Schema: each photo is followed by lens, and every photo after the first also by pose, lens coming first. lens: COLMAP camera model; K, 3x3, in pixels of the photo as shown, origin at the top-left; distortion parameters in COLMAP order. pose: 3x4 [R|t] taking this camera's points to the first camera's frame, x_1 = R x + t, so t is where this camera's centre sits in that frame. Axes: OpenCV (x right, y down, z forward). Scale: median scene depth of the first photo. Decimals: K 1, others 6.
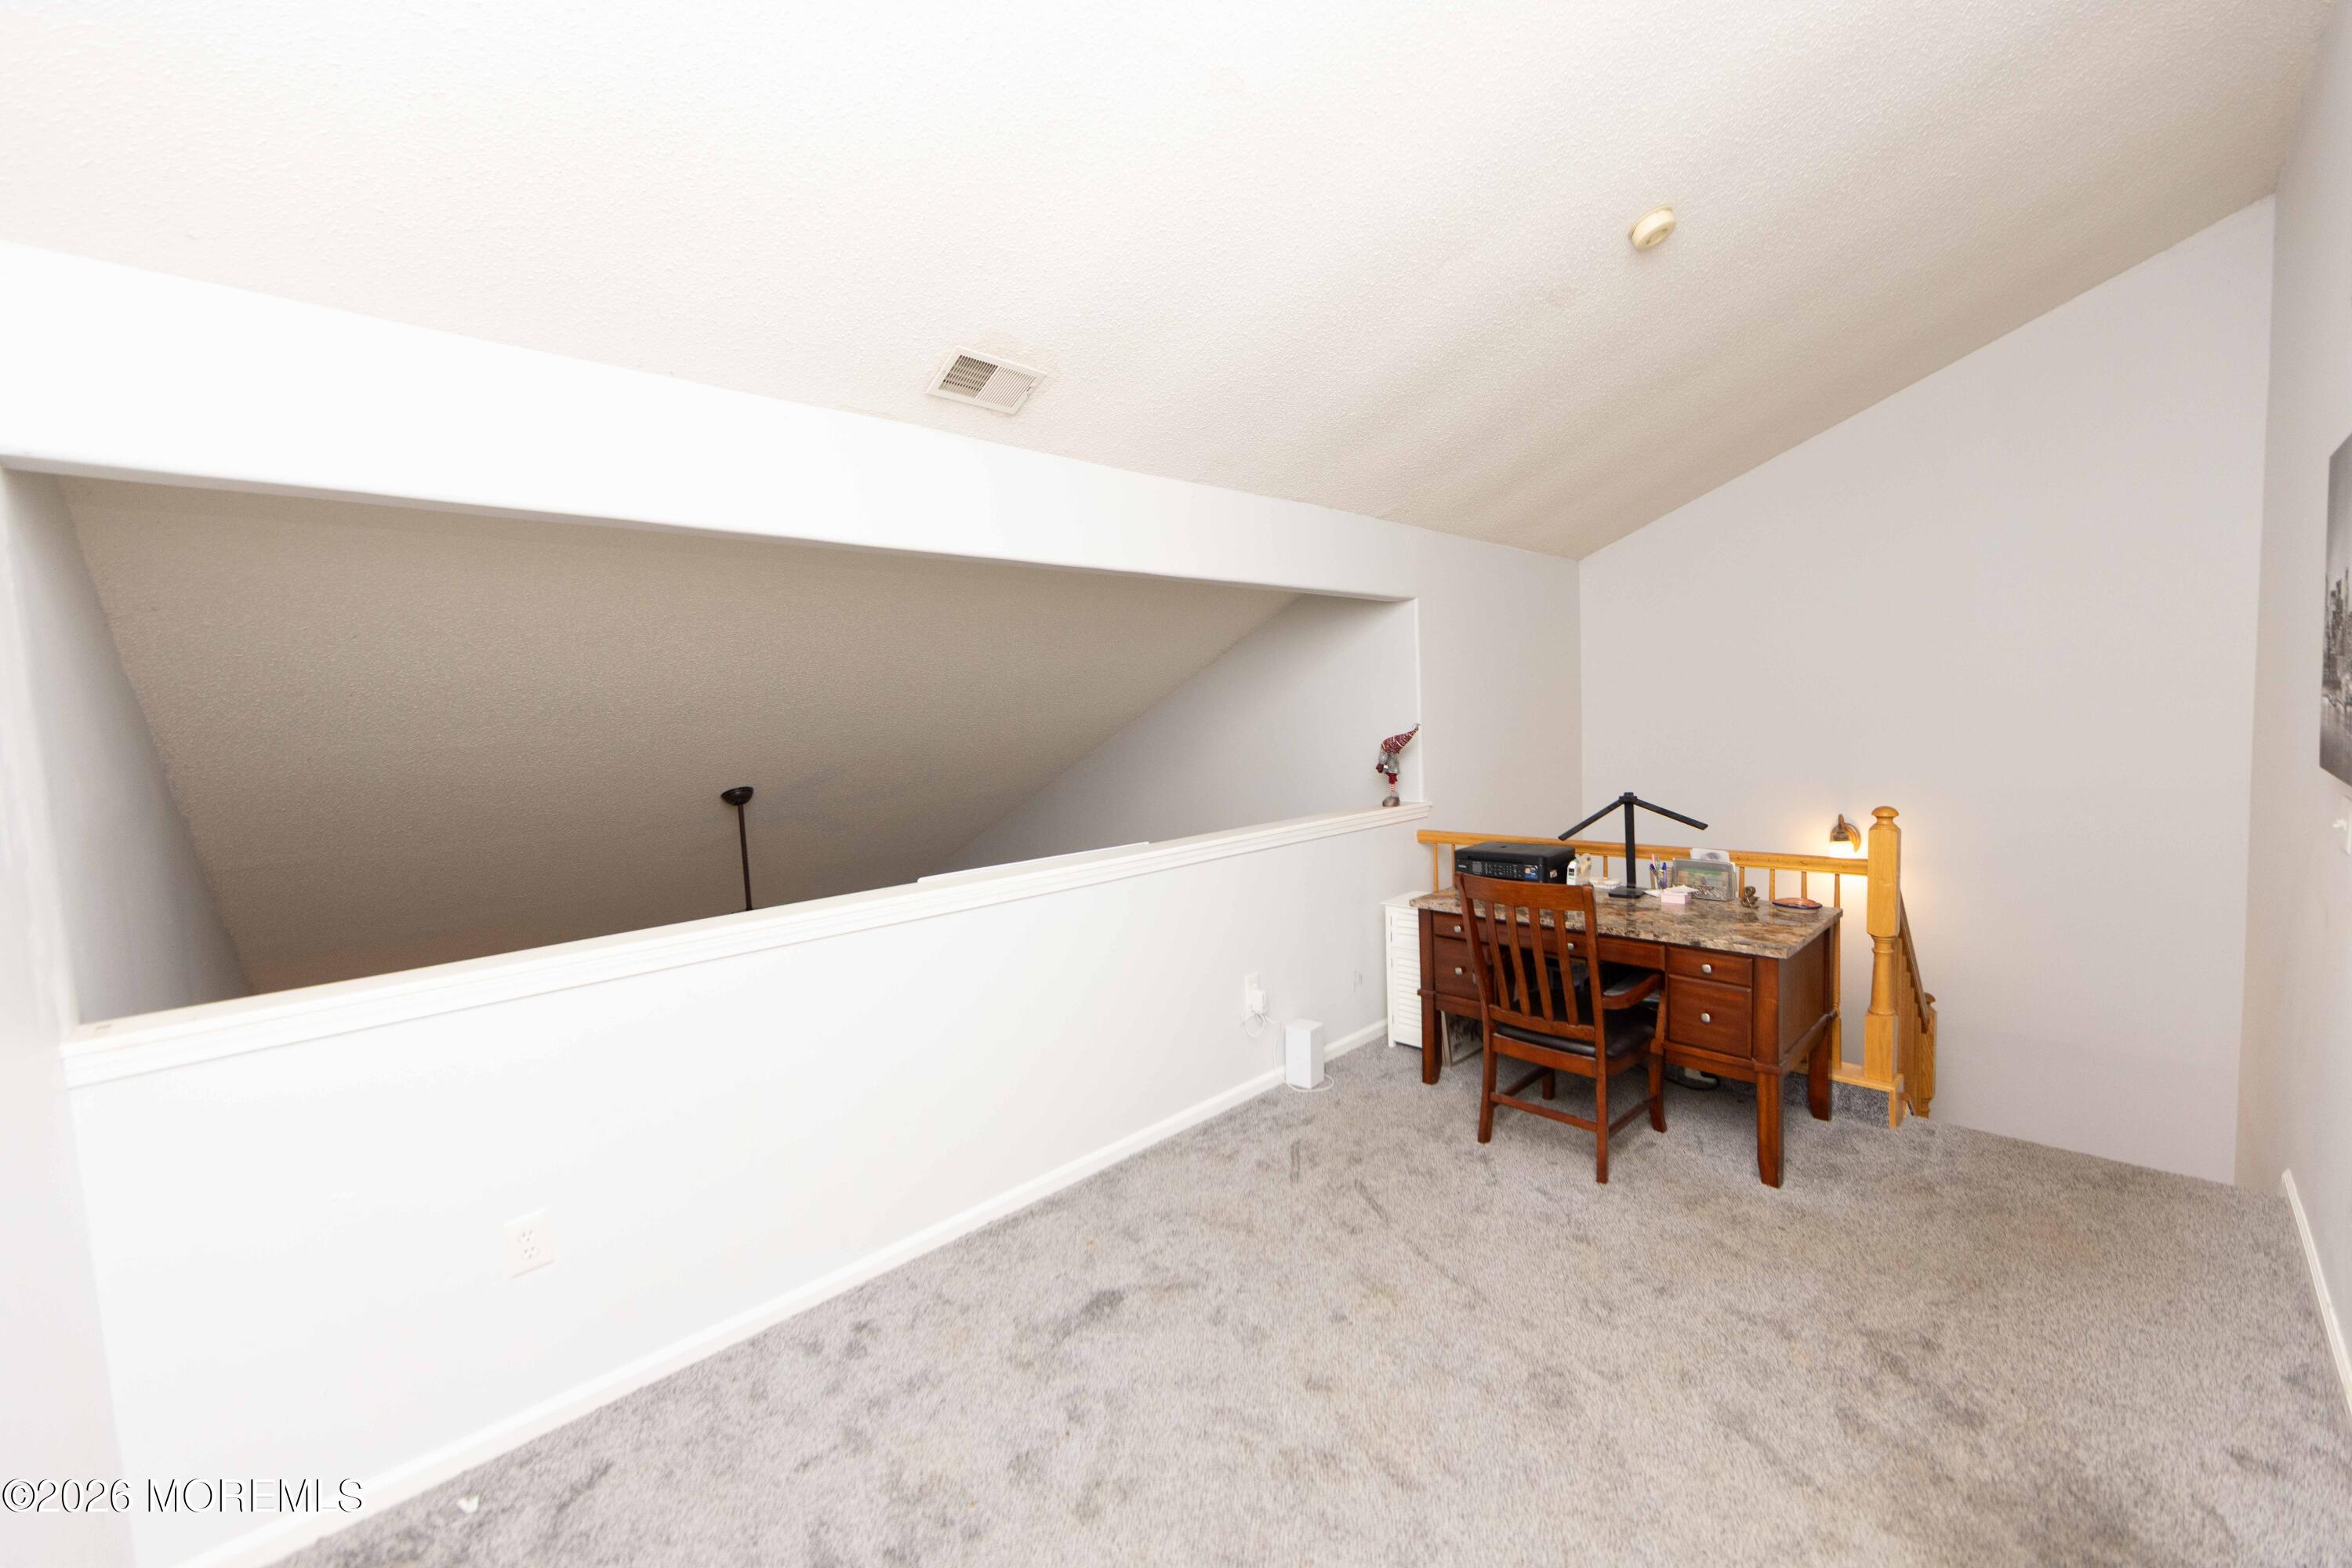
lens RADIAL K [[921.3, 0, 1174.4], [0, 921.3, 788.7], [0, 0, 1]] dist [-0.001465, -0.000170]
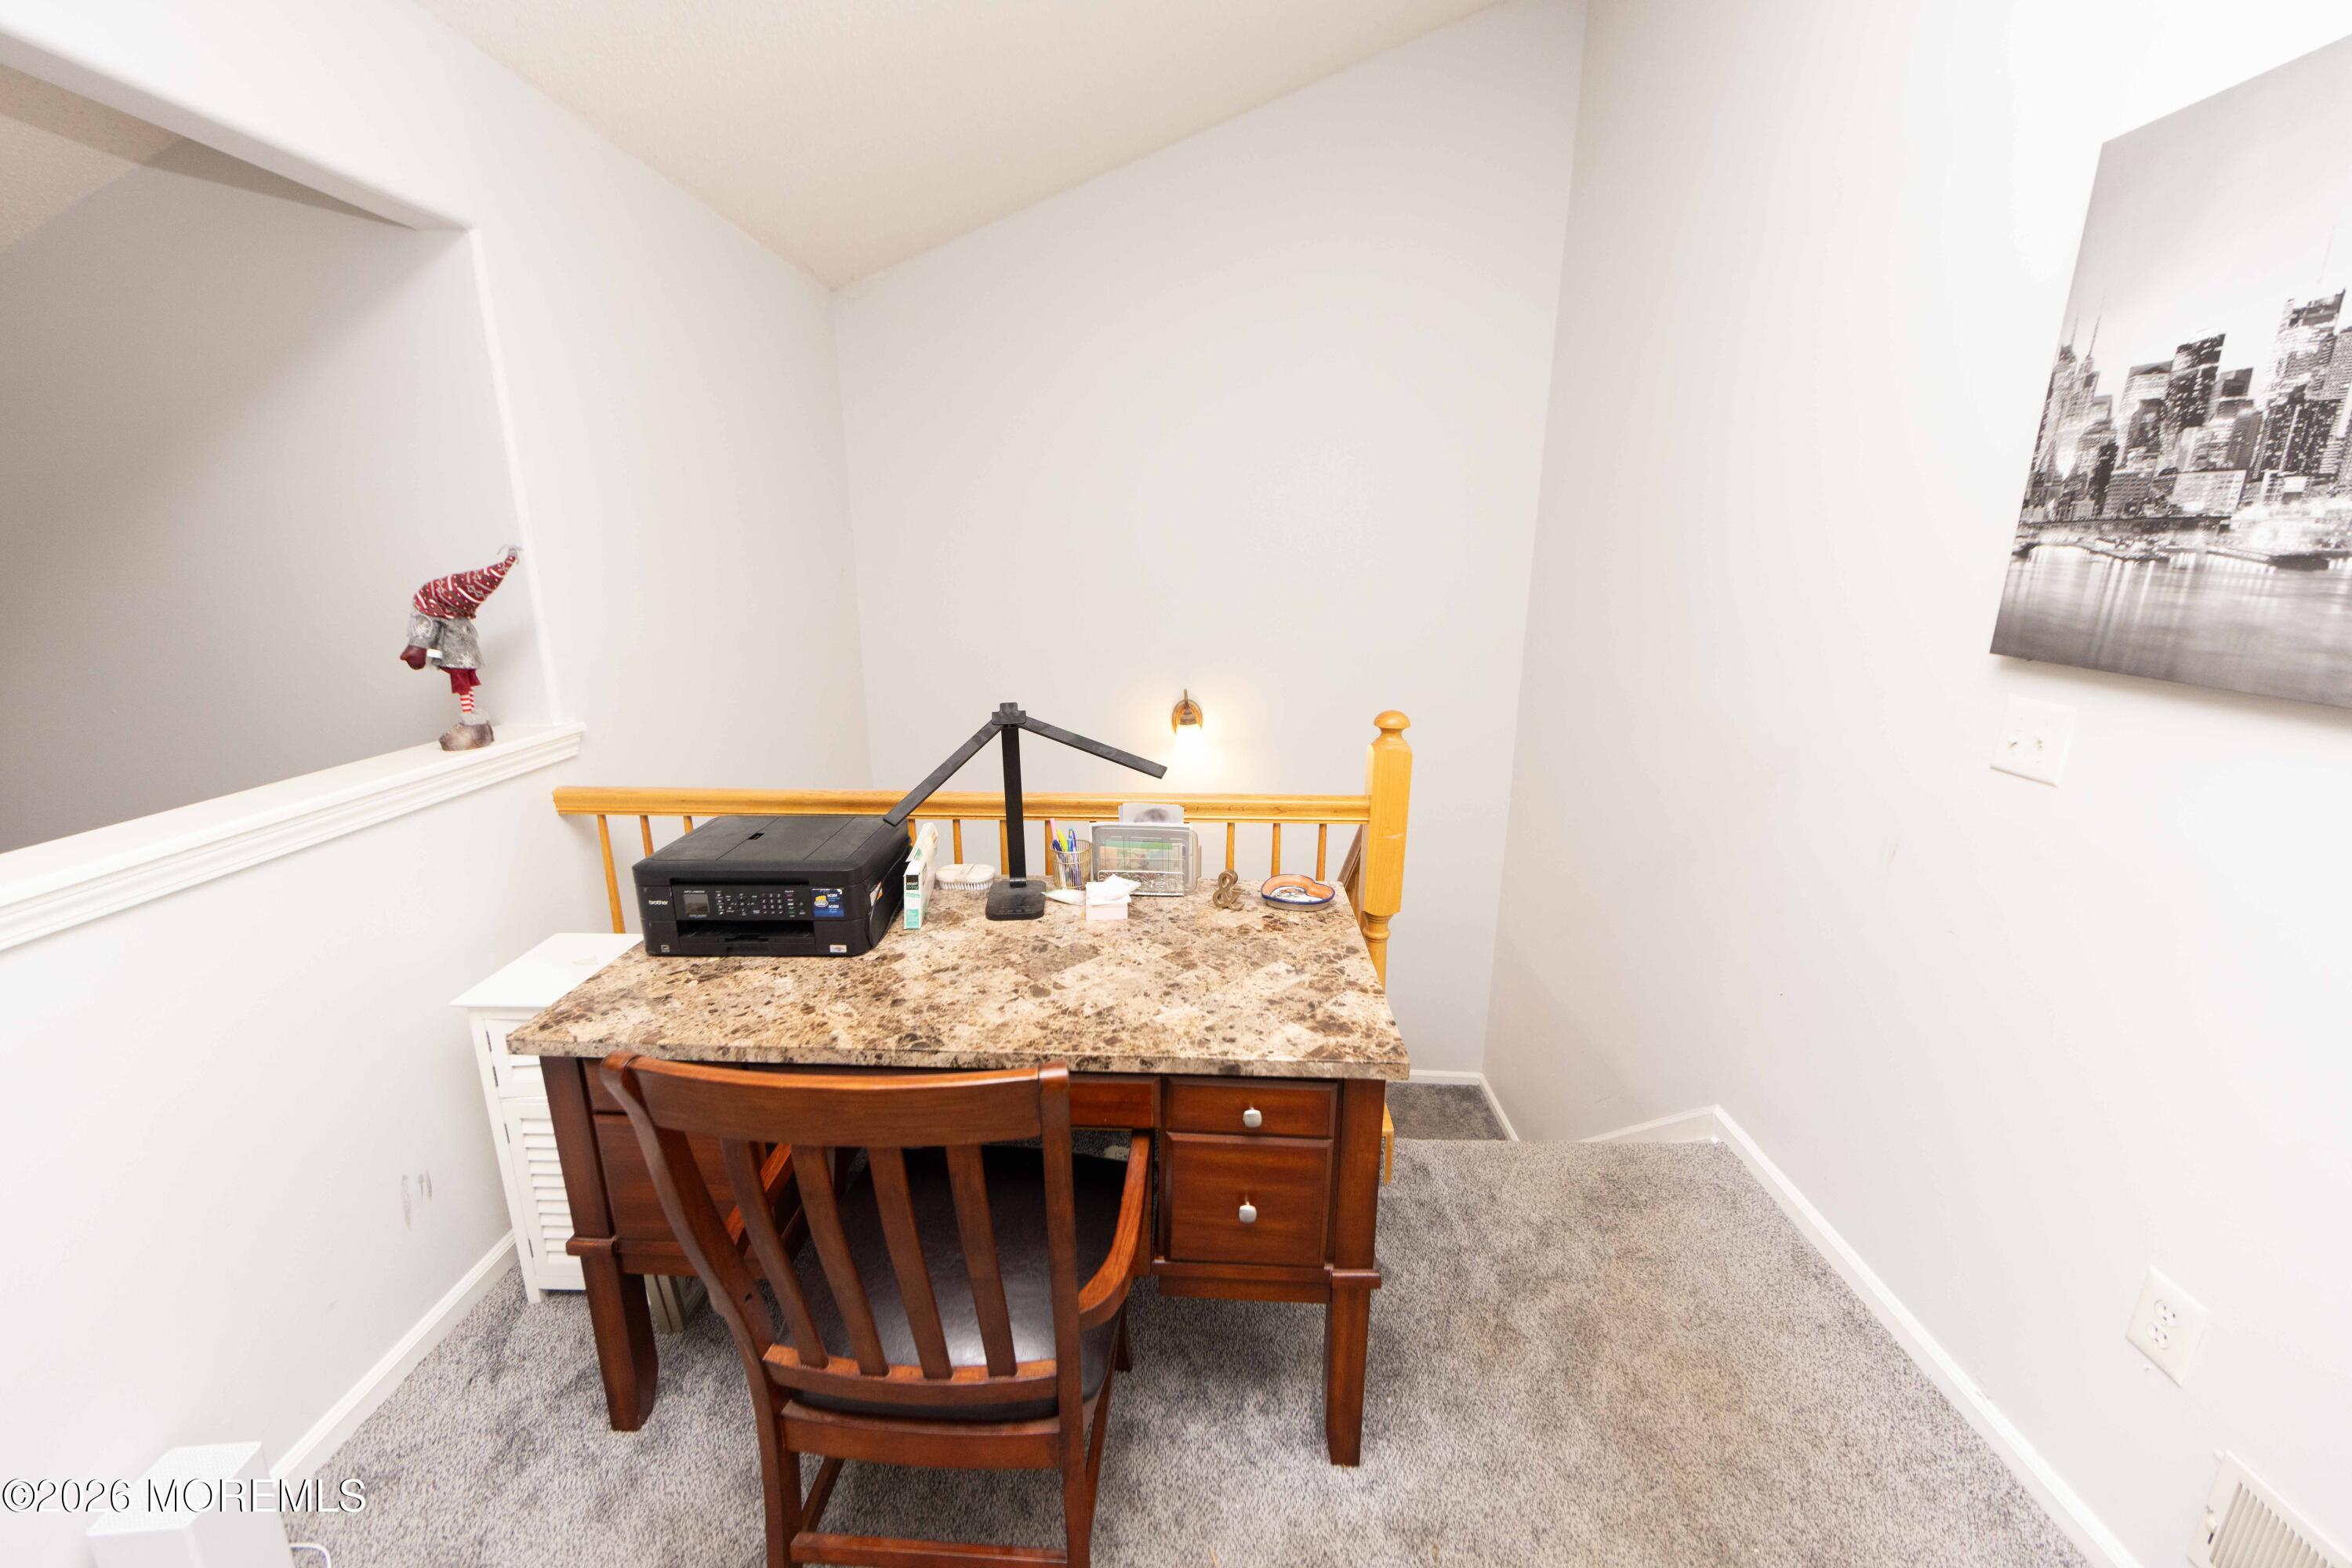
lens RADIAL K [[921.3, 0, 1174.4], [0, 921.3, 788.7], [0, 0, 1]] dist [-0.001465, -0.000170]
pose [[0.712805, -0.133631, 0.688514, 0.211530], [0.021679, 0.985410, 0.168810, -0.031846], [-0.701027, -0.105402, 0.705303, 0.583787]]
